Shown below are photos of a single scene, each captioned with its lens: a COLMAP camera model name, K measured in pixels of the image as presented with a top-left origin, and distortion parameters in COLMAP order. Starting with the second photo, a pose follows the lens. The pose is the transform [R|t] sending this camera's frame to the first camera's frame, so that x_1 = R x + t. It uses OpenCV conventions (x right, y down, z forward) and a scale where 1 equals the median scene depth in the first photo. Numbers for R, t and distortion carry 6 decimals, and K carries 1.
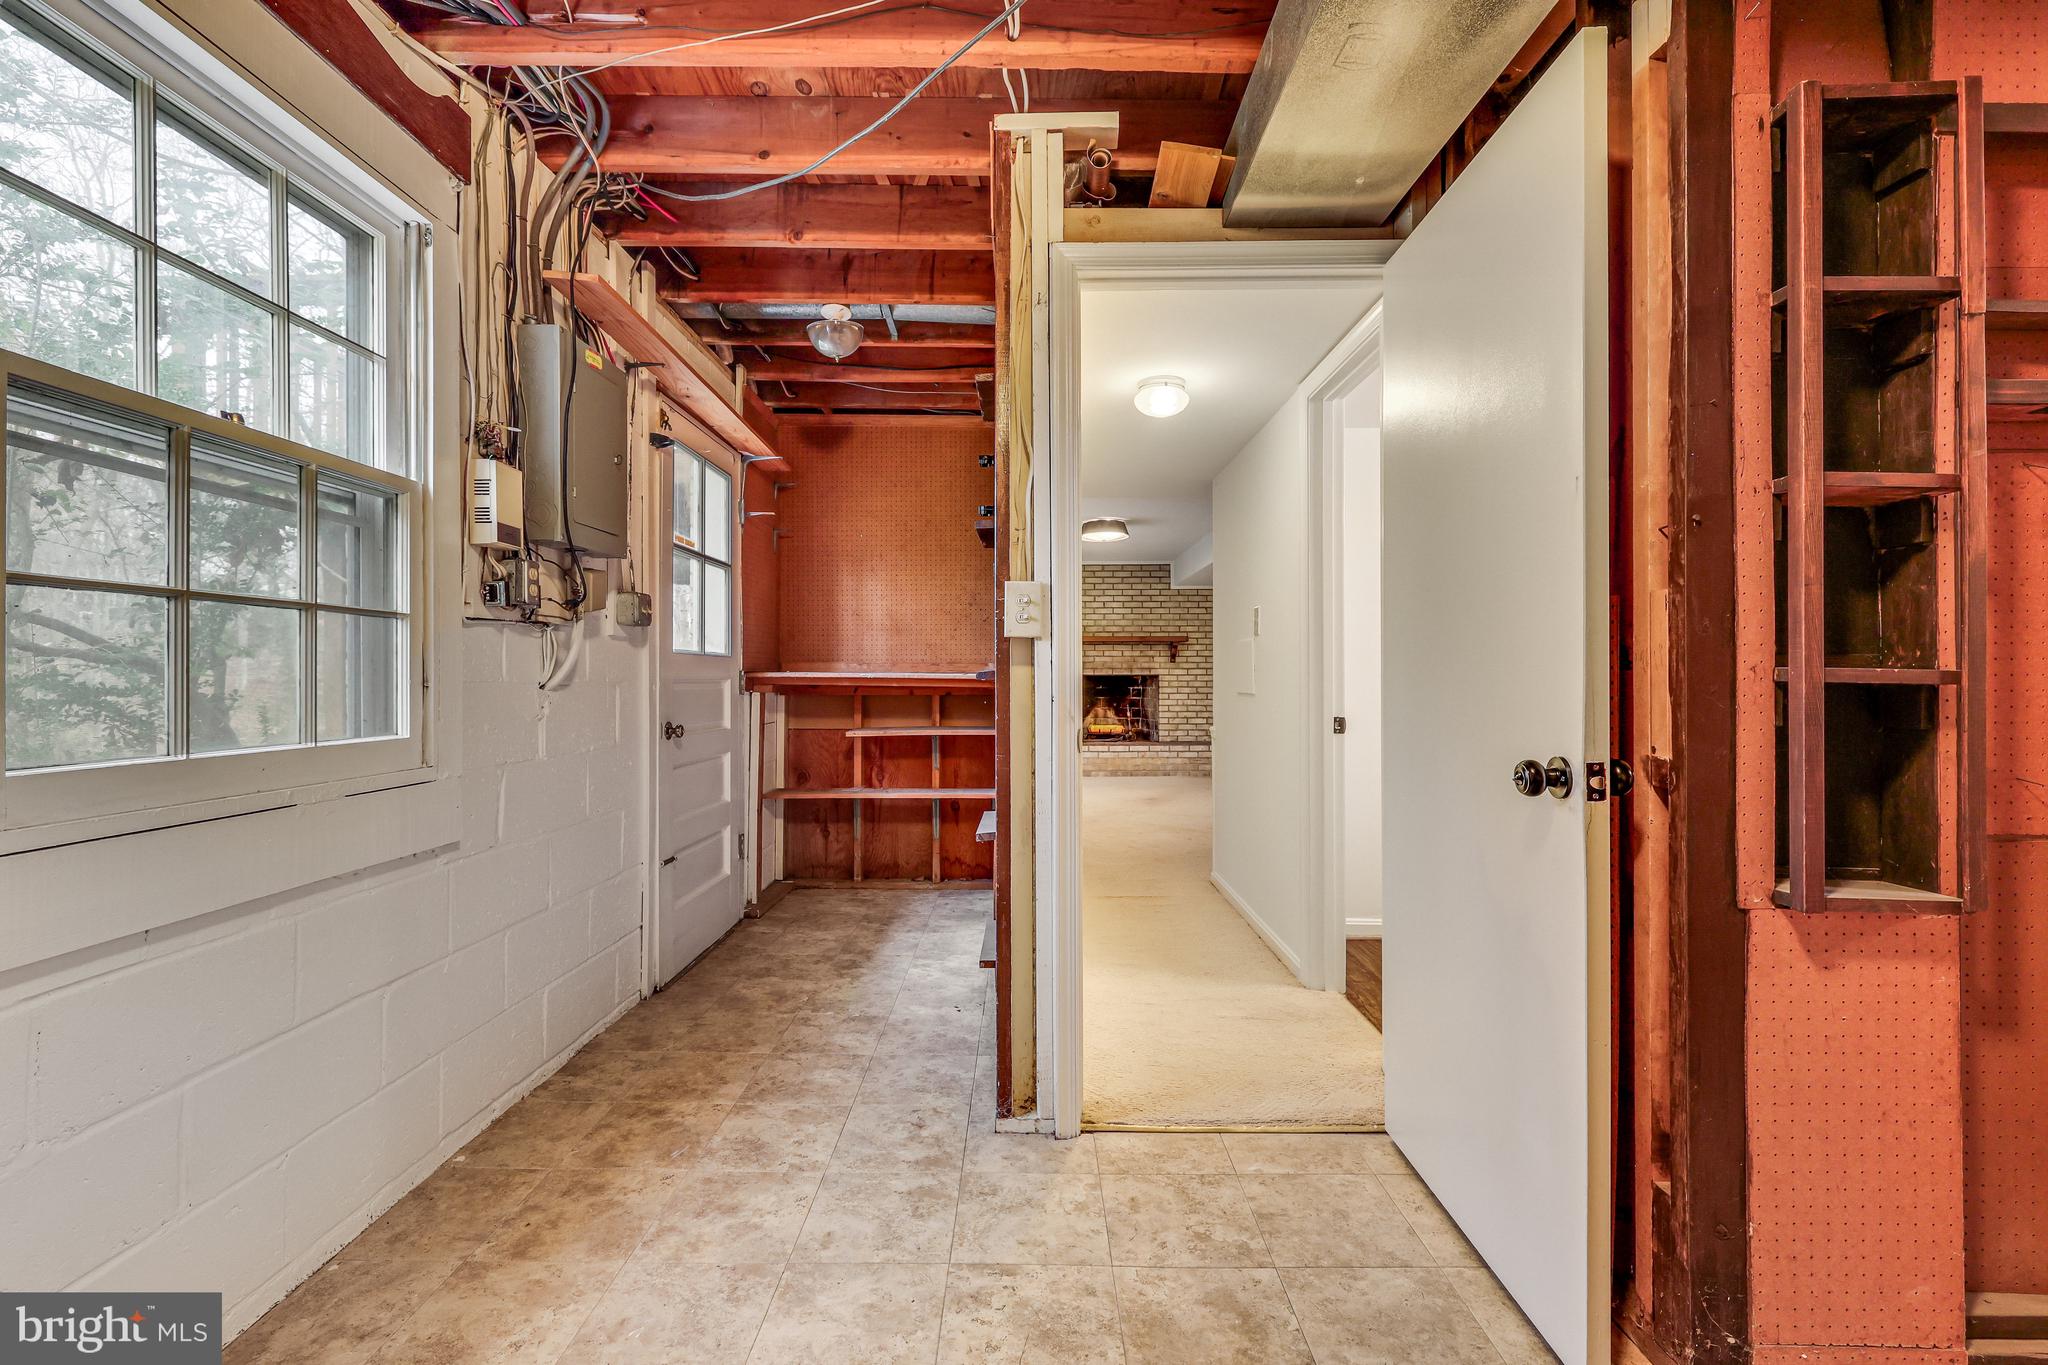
lens RADIAL K [[870.3, 0, 1019.8], [0, 870.3, 673.8], [0, 0, 1]] dist [-0.000832, -0.000029]
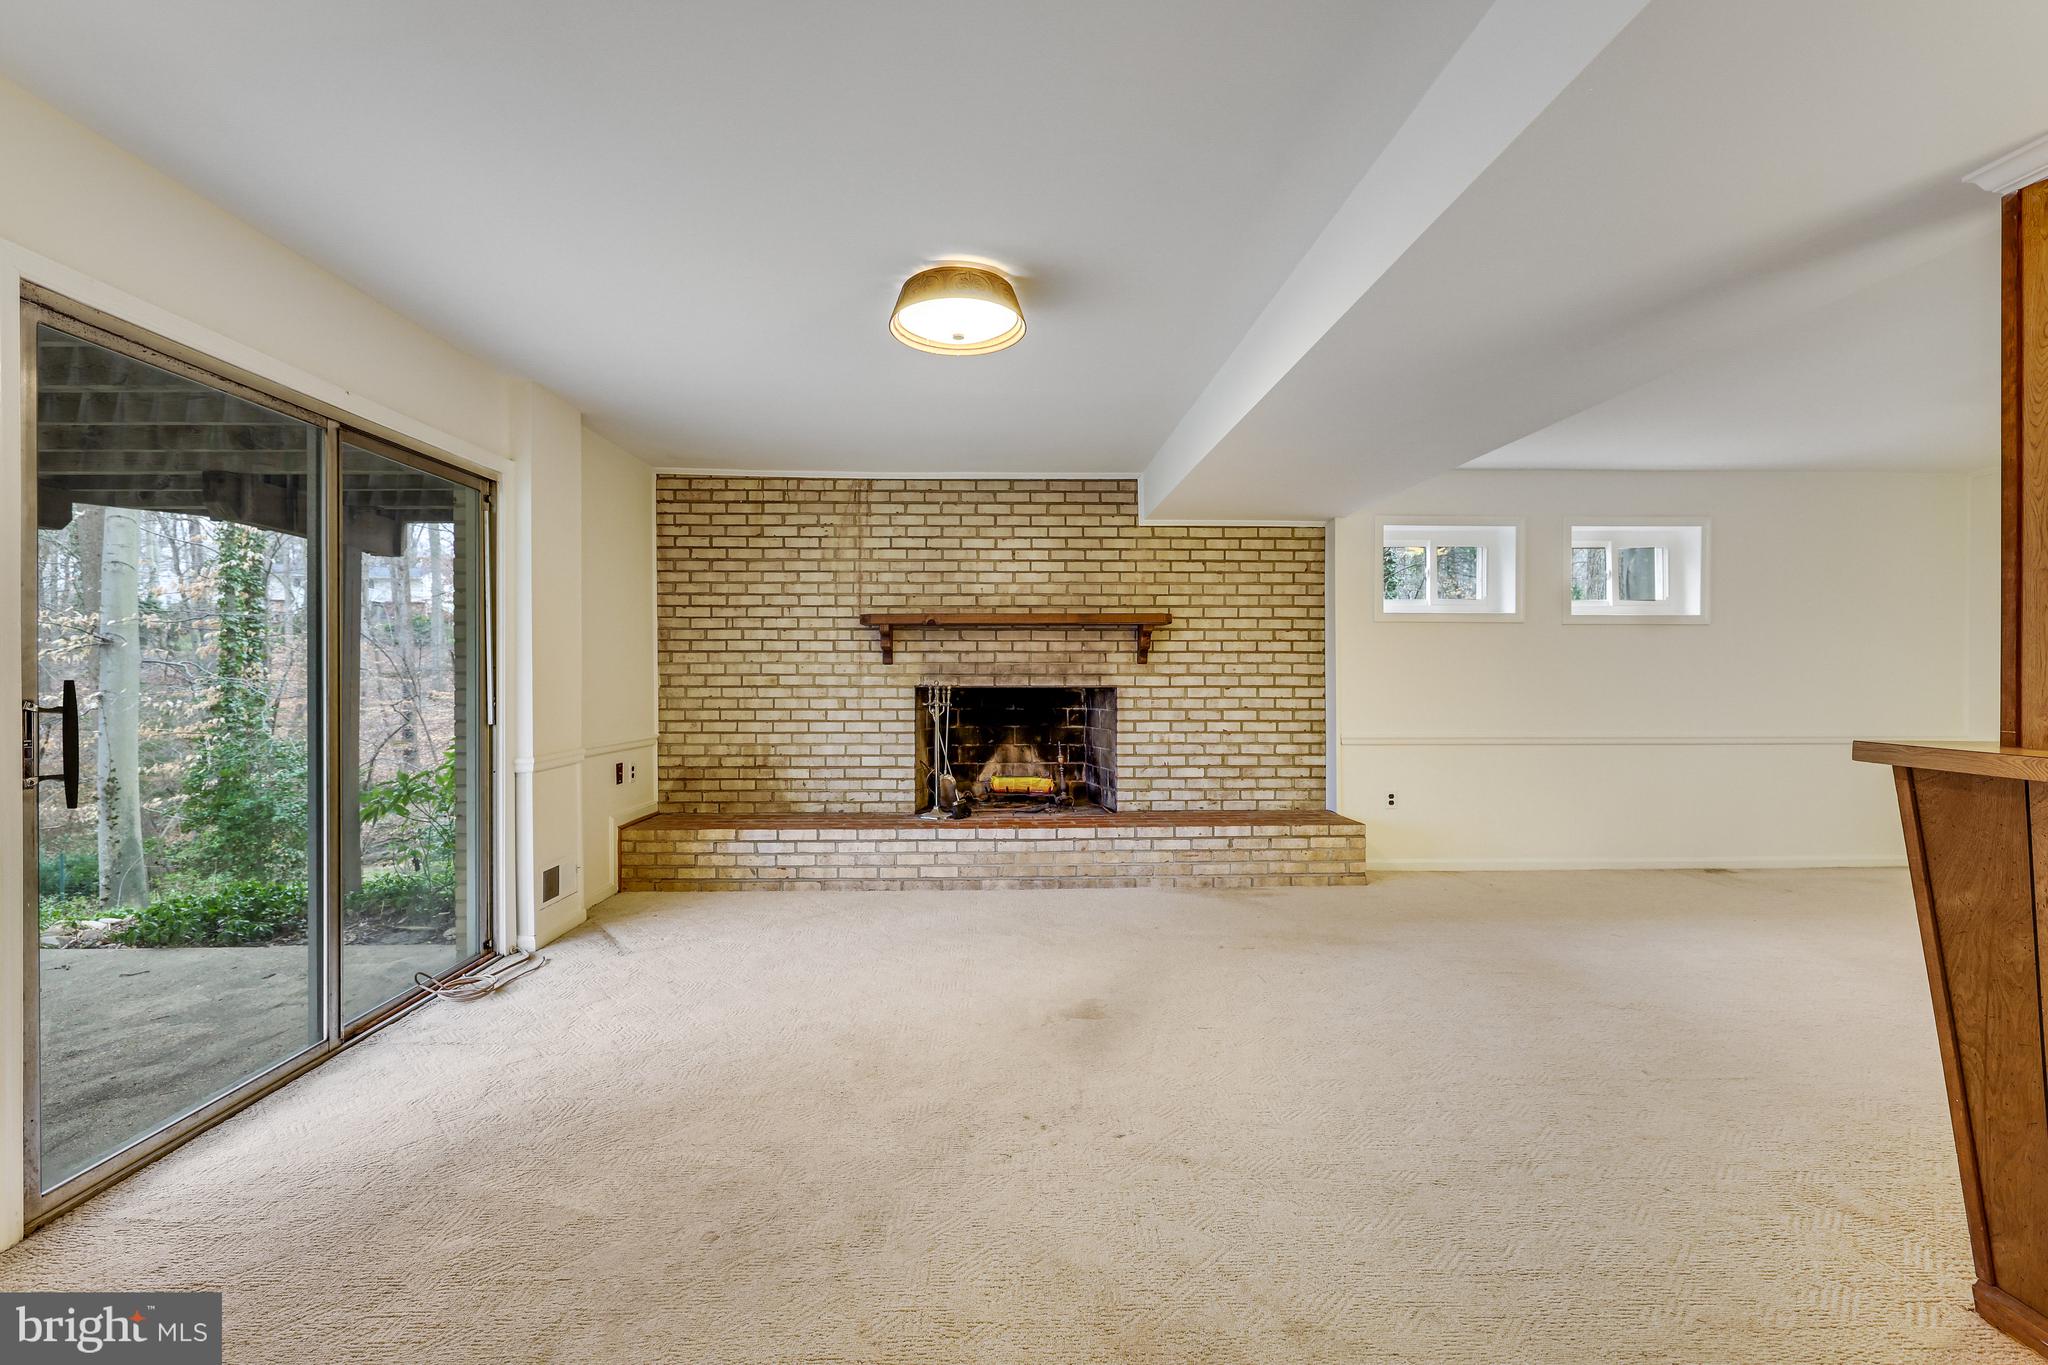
lens RADIAL K [[870.3, 0, 1019.8], [0, 870.3, 673.8], [0, 0, 1]] dist [-0.000832, -0.000029]
pose [[0.999293, -0.000245, 0.037598, 0.080264], [0.000230, 1.000000, 0.000425, -0.006930], [-0.037598, -0.000416, 0.999293, 0.466060]]
